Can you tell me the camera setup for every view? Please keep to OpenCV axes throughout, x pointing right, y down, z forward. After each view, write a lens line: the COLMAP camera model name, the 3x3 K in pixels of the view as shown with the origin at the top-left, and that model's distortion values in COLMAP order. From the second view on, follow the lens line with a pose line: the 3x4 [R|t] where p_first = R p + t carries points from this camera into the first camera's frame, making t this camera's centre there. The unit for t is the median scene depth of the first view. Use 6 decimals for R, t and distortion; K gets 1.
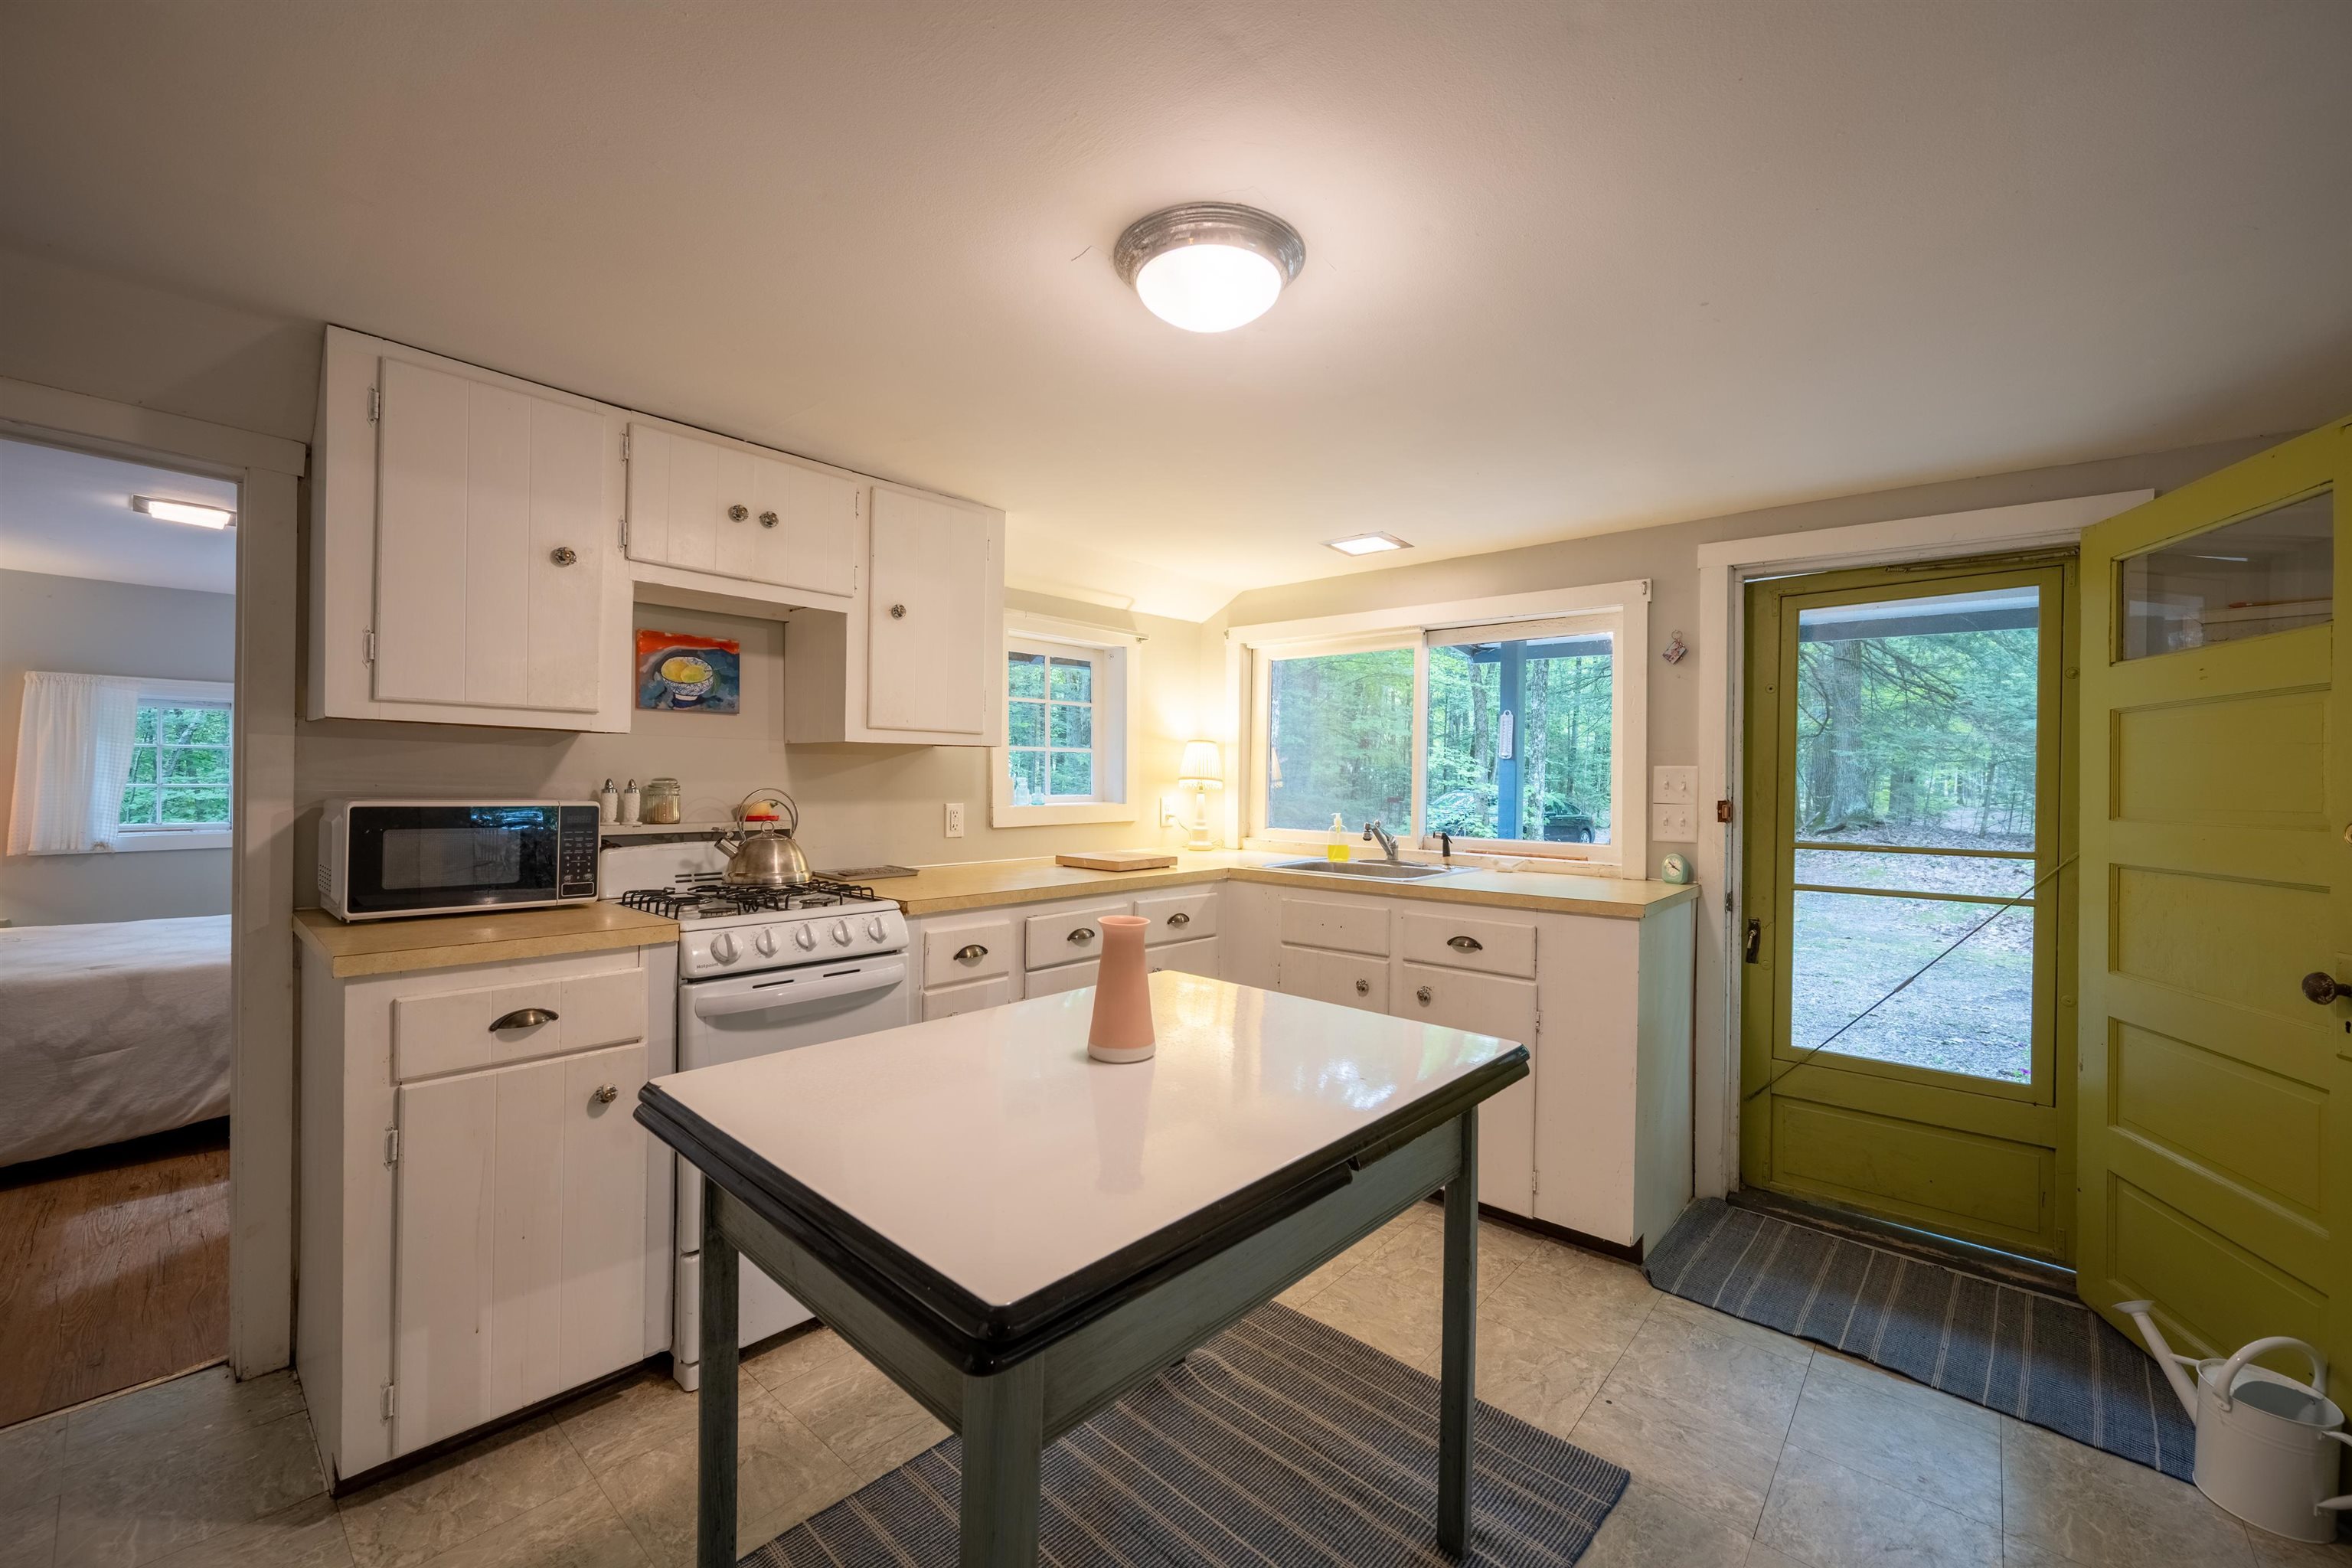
lens RADIAL K [[930.9, 0, 1170.5], [0, 930.9, 777.5], [0, 0, 1]] dist [0.001696, 0.000397]
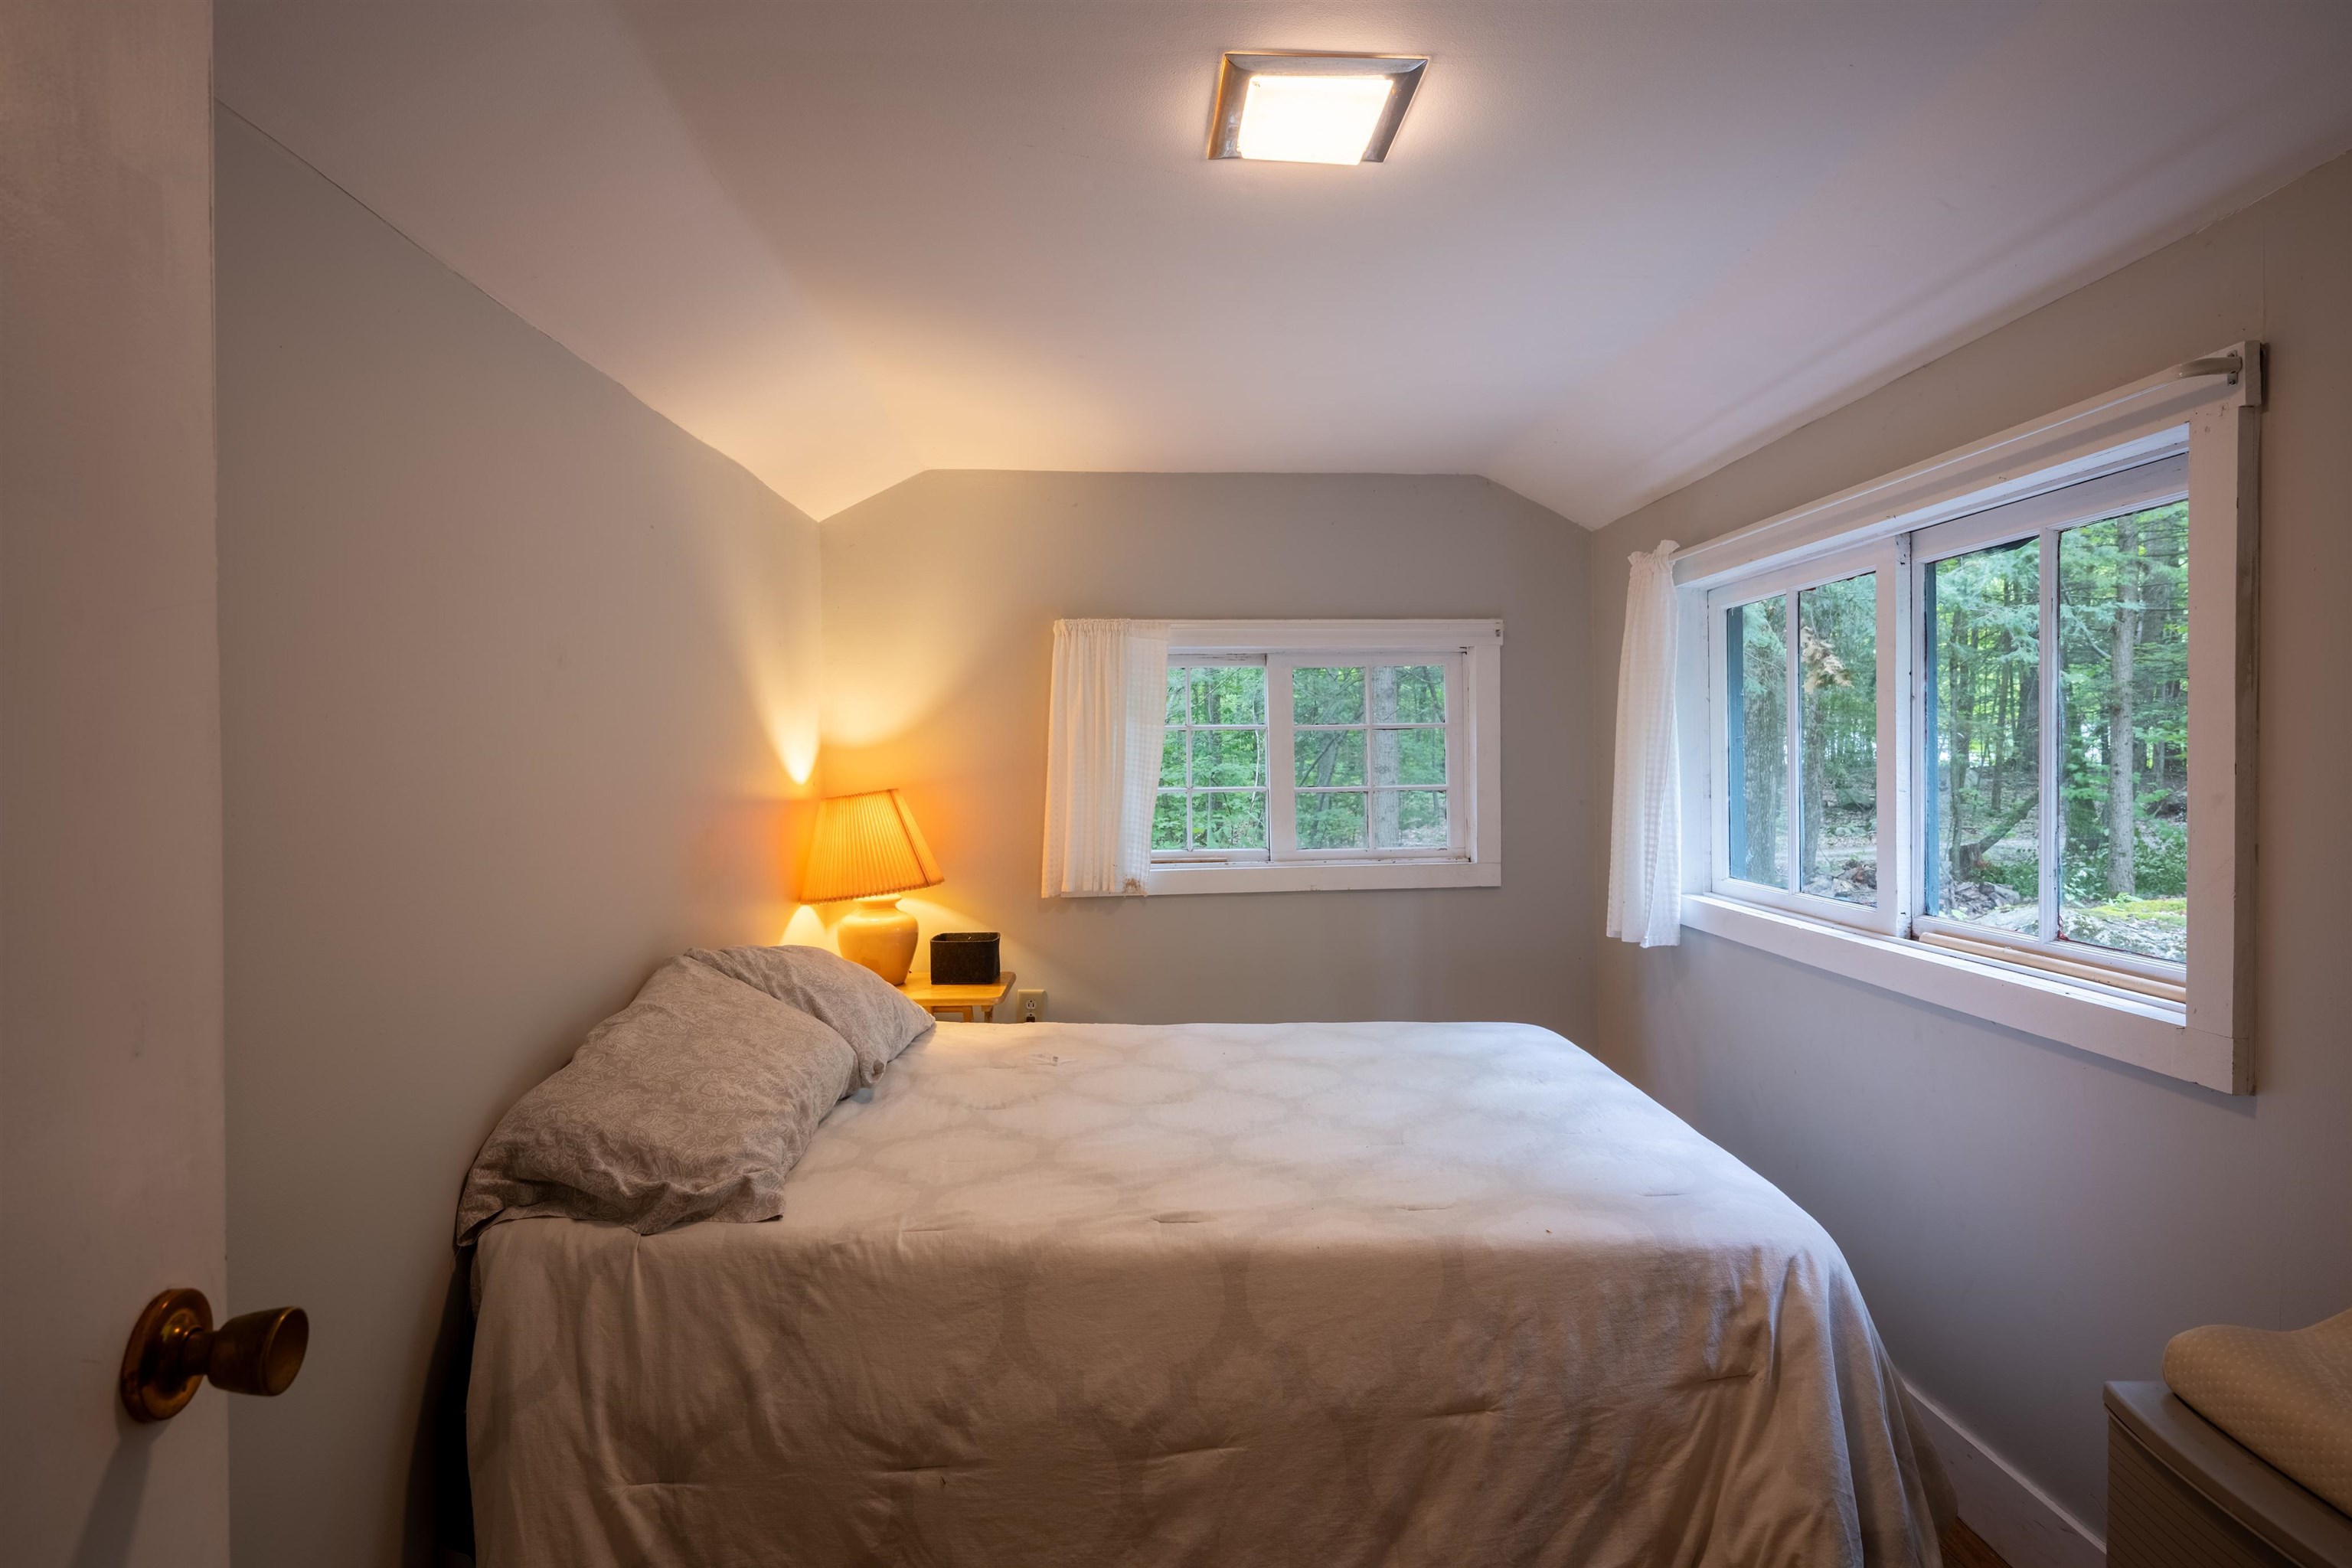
lens RADIAL K [[1207.4, 0, 1176.0], [0, 1207.4, 784.0], [0, 0, 1]] dist [-0.000099, 0.000127]
pose [[0.706377, -0.004549, -0.707821, -0.836202], [0.017853, 0.999776, 0.011392, -0.008925], [0.707611, -0.020684, 0.706300, 0.679330]]
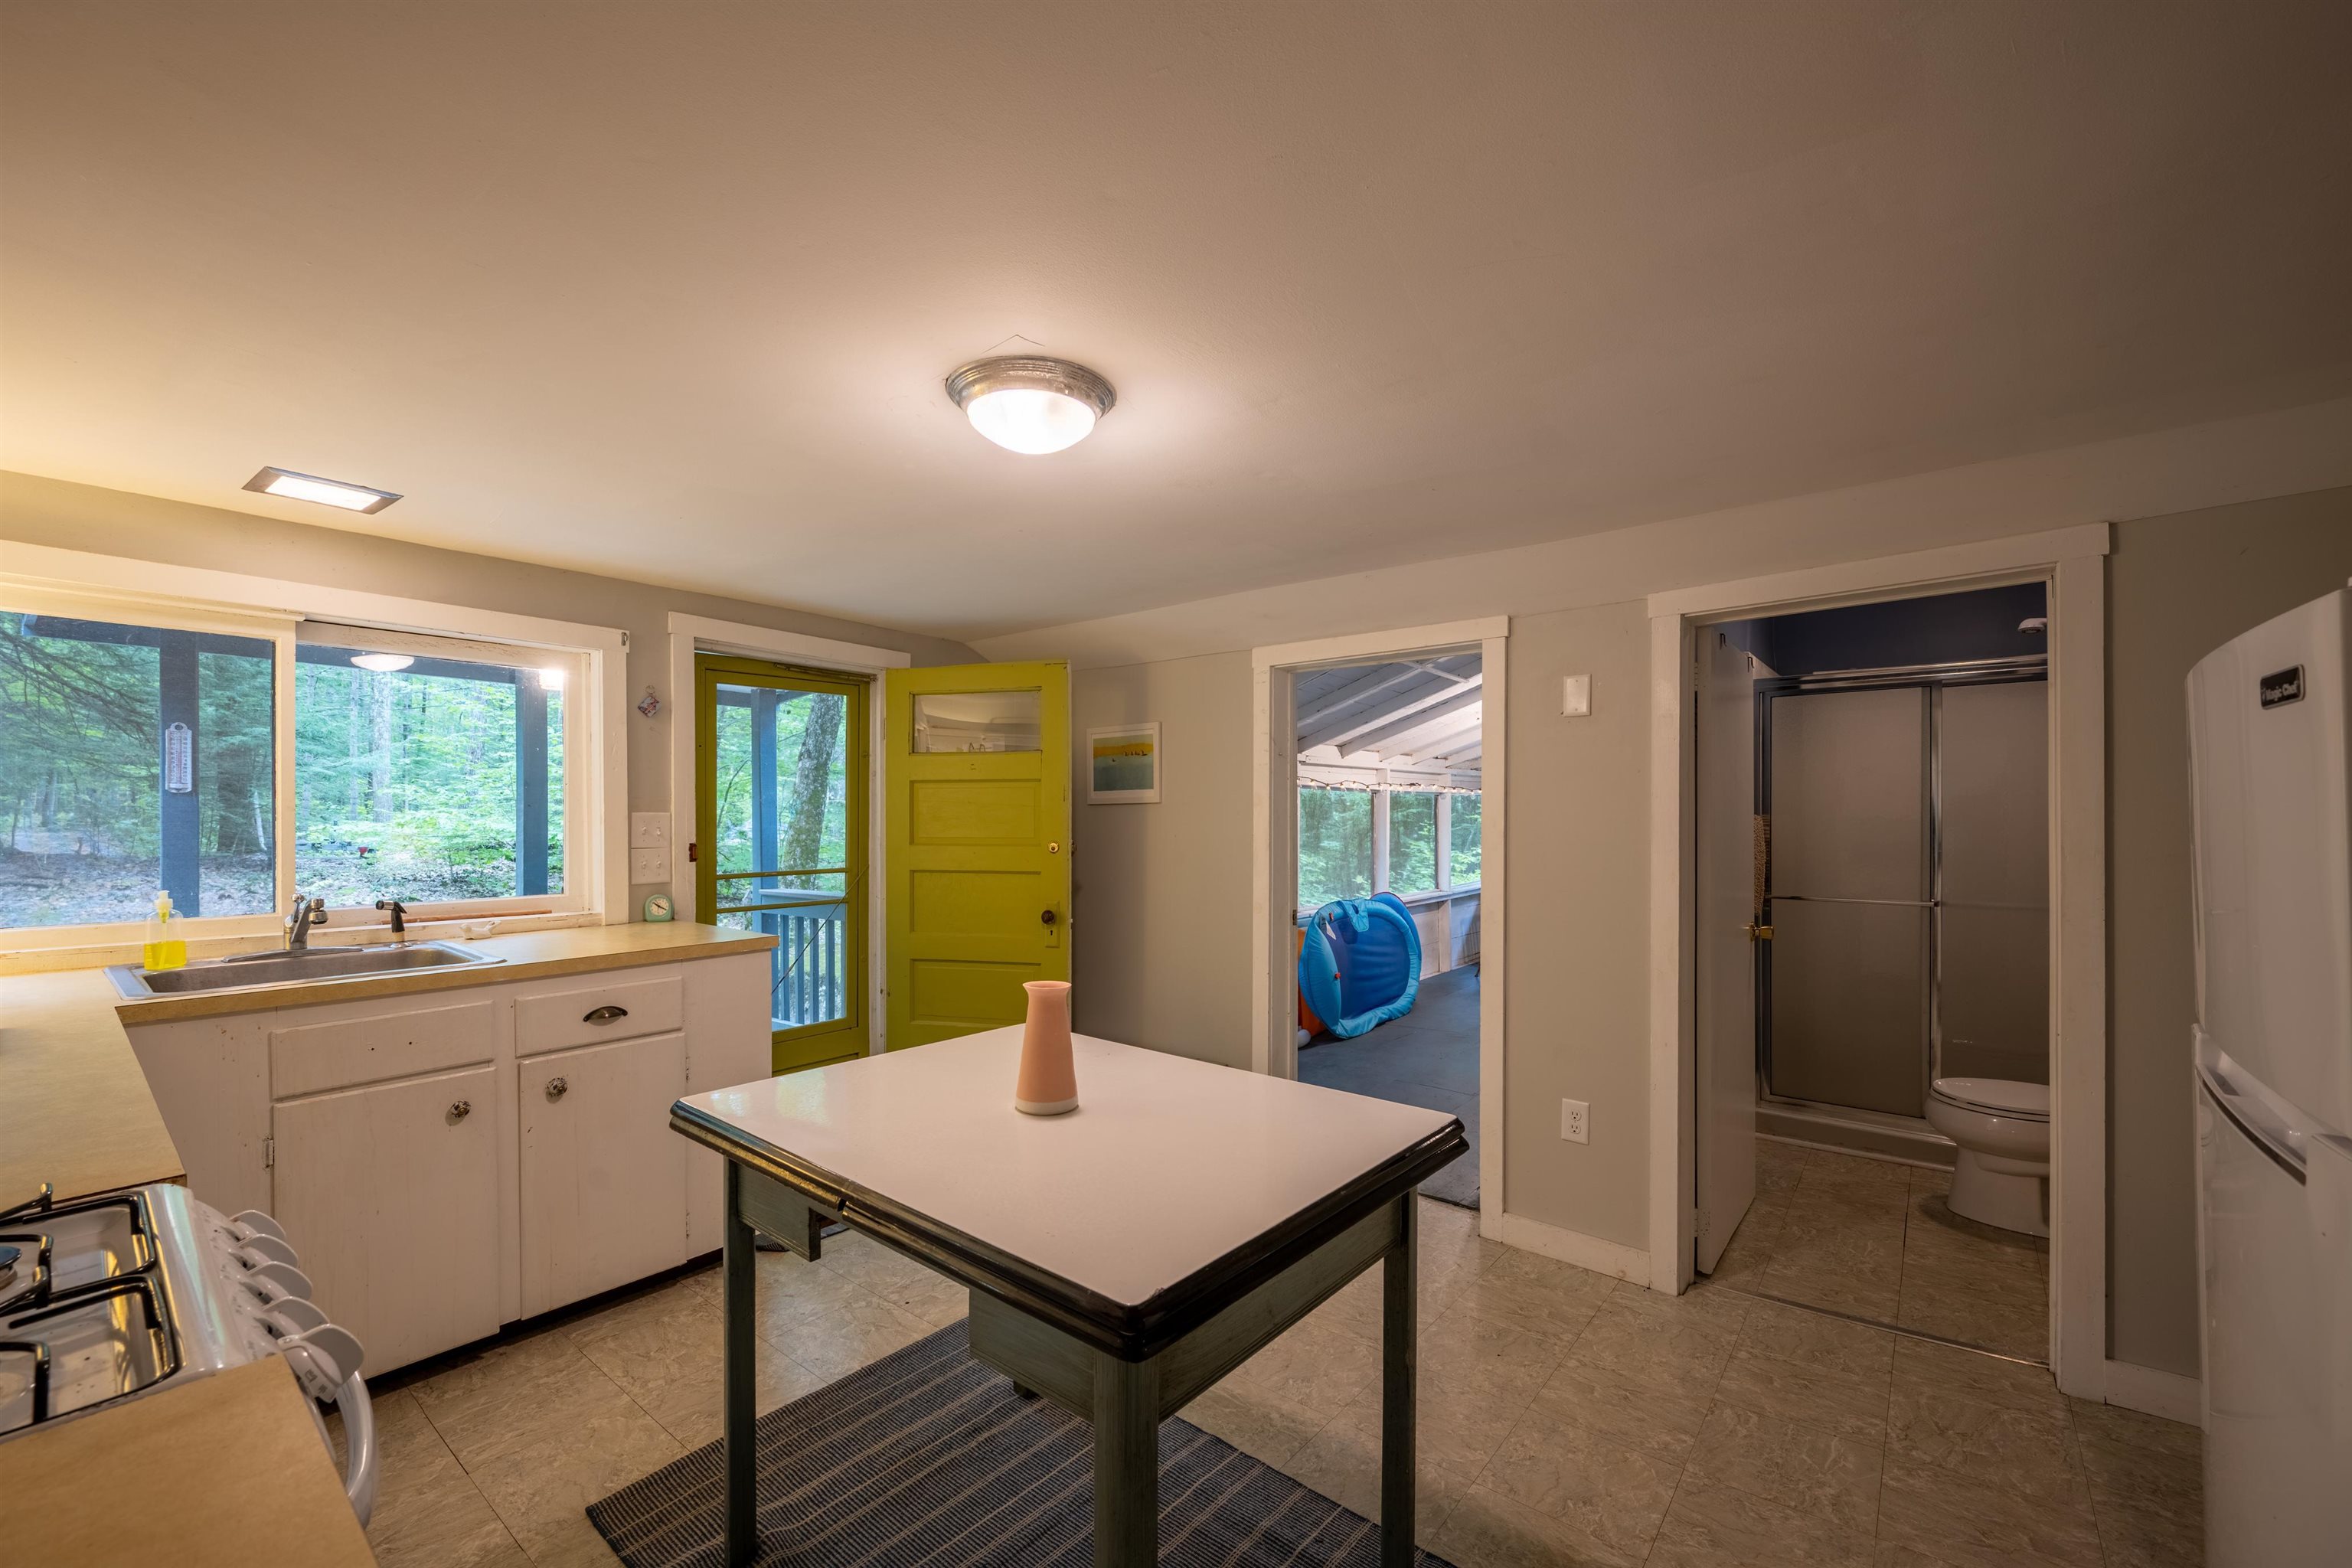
lens RADIAL K [[952.8, 0, 1180.3], [0, 952.8, 816.1], [0, 0, 1]] dist [0.001378, 0.000405]
pose [[-0.052013, -0.016940, 0.998503, -0.628693], [-0.006952, 0.999838, 0.016601, -0.033393], [-0.998622, -0.006078, -0.052123, 0.484611]]
